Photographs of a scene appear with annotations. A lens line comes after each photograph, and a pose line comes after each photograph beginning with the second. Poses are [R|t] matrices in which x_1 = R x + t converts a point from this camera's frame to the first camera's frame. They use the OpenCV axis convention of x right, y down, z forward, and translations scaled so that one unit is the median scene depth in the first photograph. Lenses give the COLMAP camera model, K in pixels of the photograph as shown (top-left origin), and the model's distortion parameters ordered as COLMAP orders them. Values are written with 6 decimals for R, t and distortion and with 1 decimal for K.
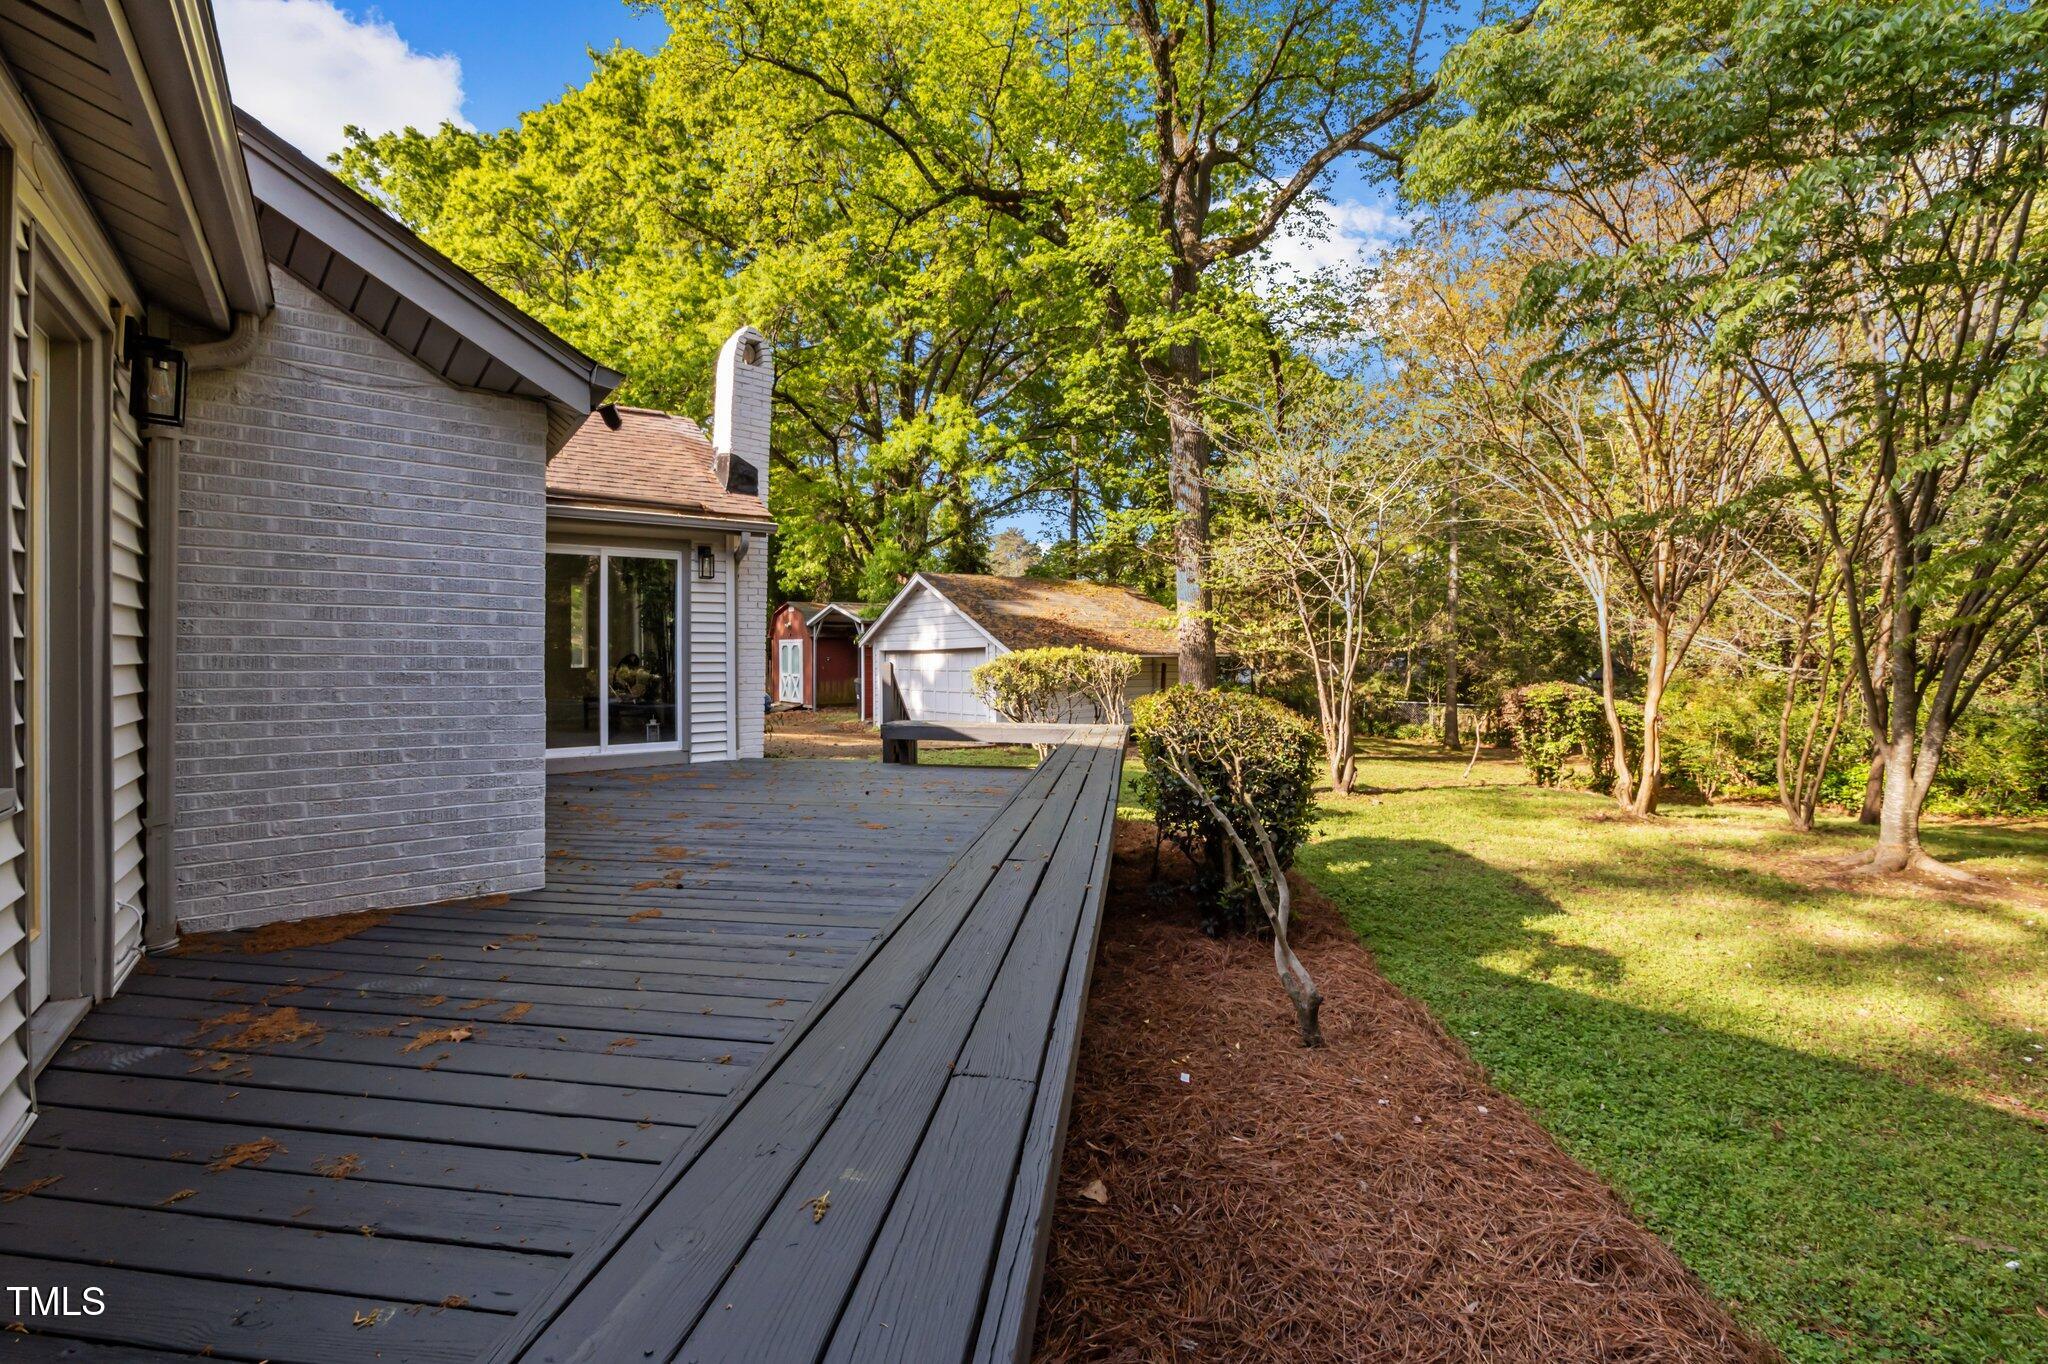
lens RADIAL K [[867.2, 0, 1034.9], [0, 867.2, 646.7], [0, 0, 1]] dist [-0.008572, 0.001612]
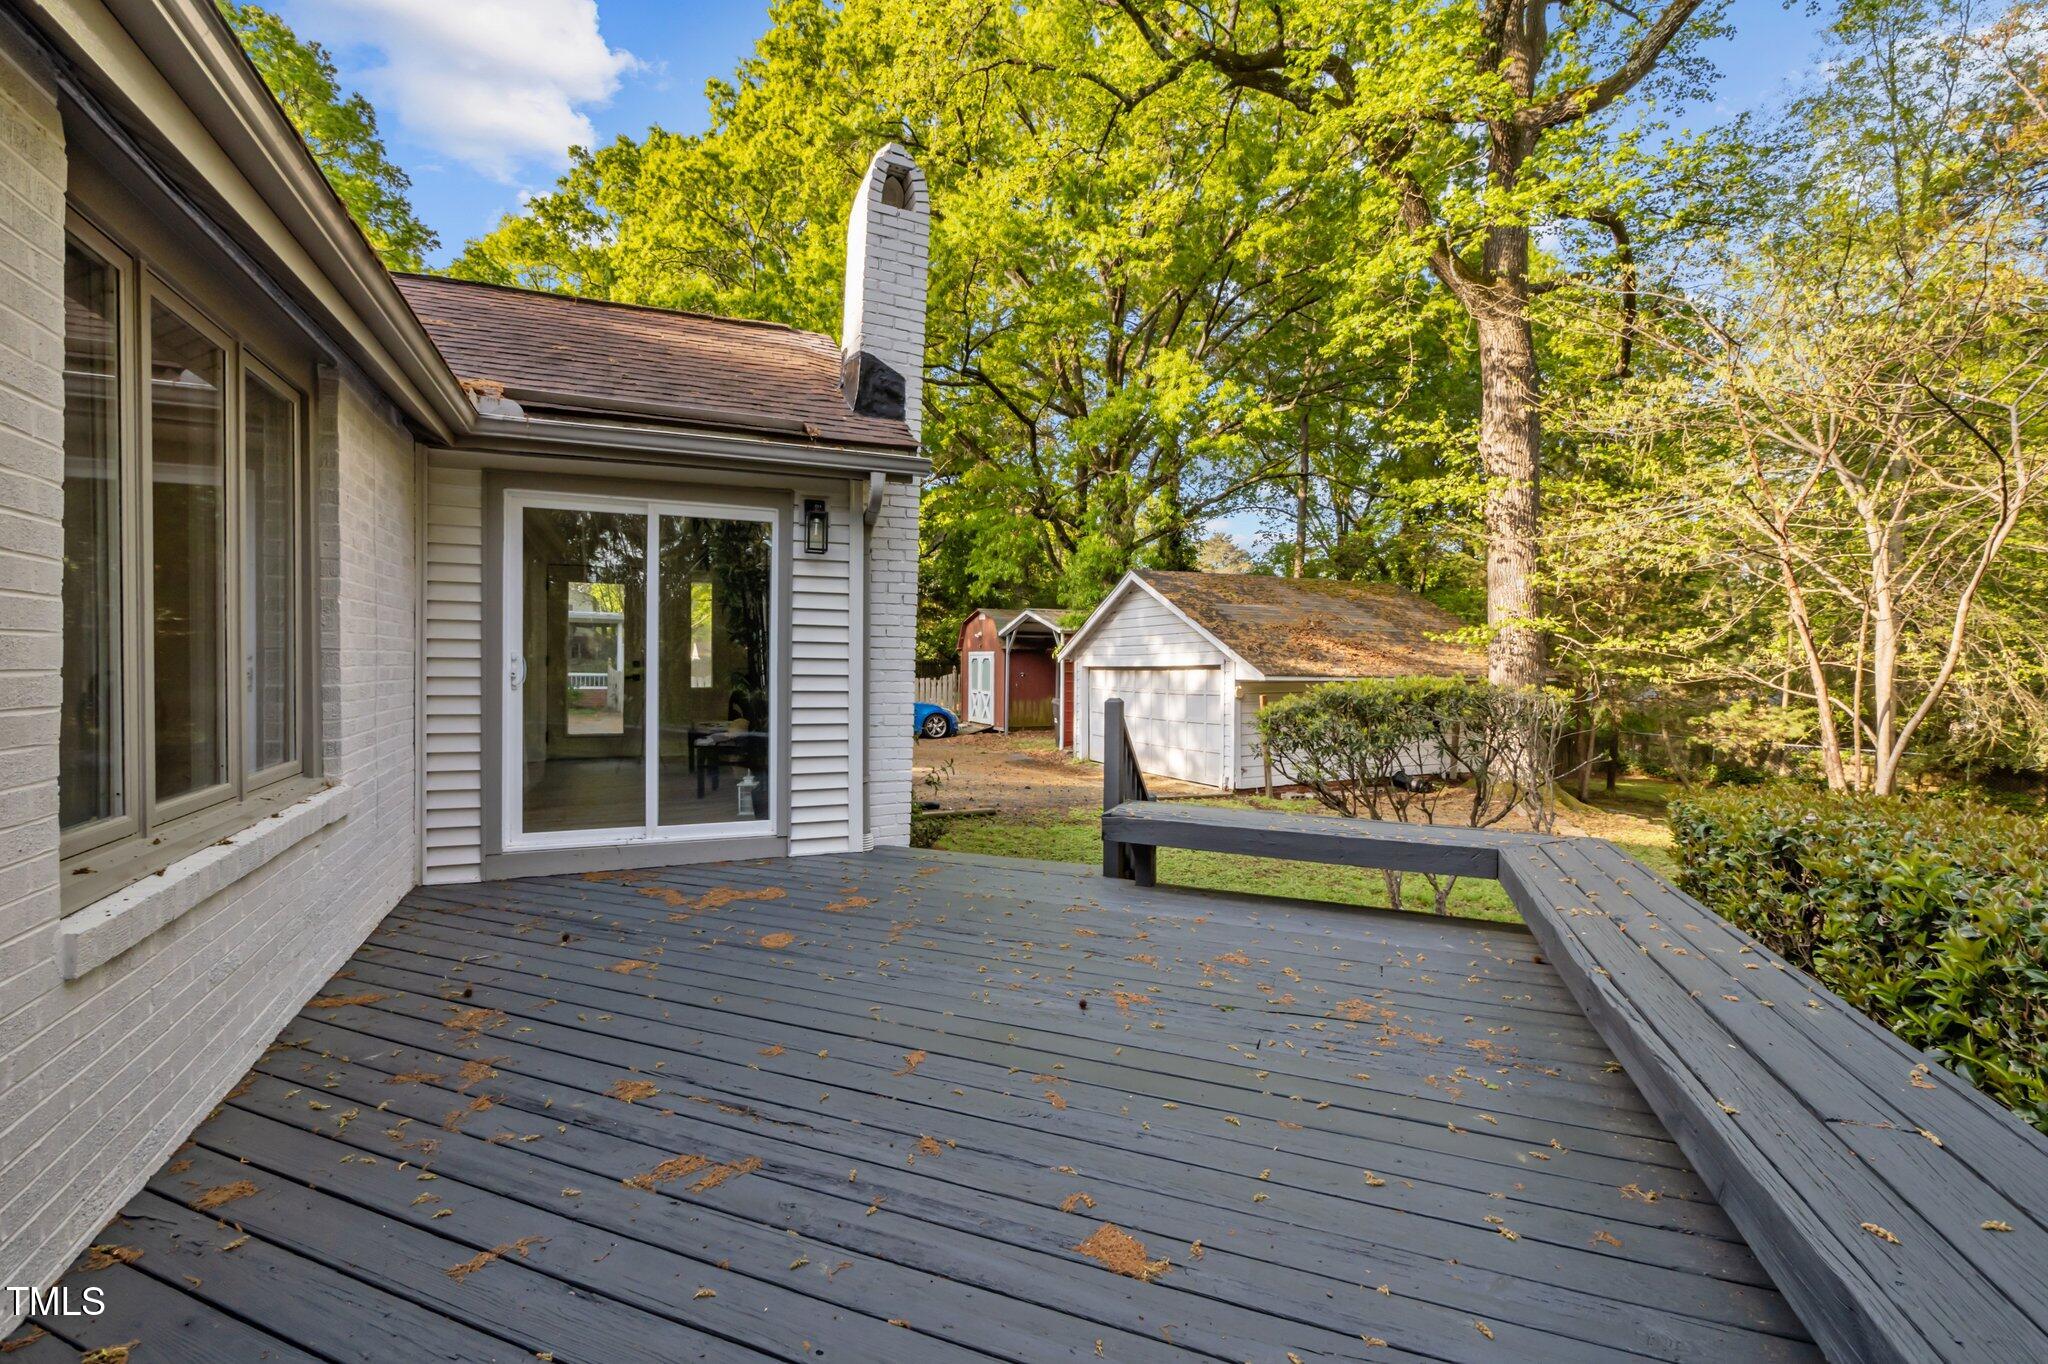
lens RADIAL K [[867.2, 0, 1022.8], [0, 867.2, 673.5], [0, 0, 1]] dist [-0.008572, 0.001612]
pose [[0.971686, 0.015617, -0.235760, -0.040887], [-0.011632, 0.999765, 0.018285, -0.003253], [0.235990, -0.015025, 0.971639, 0.190530]]
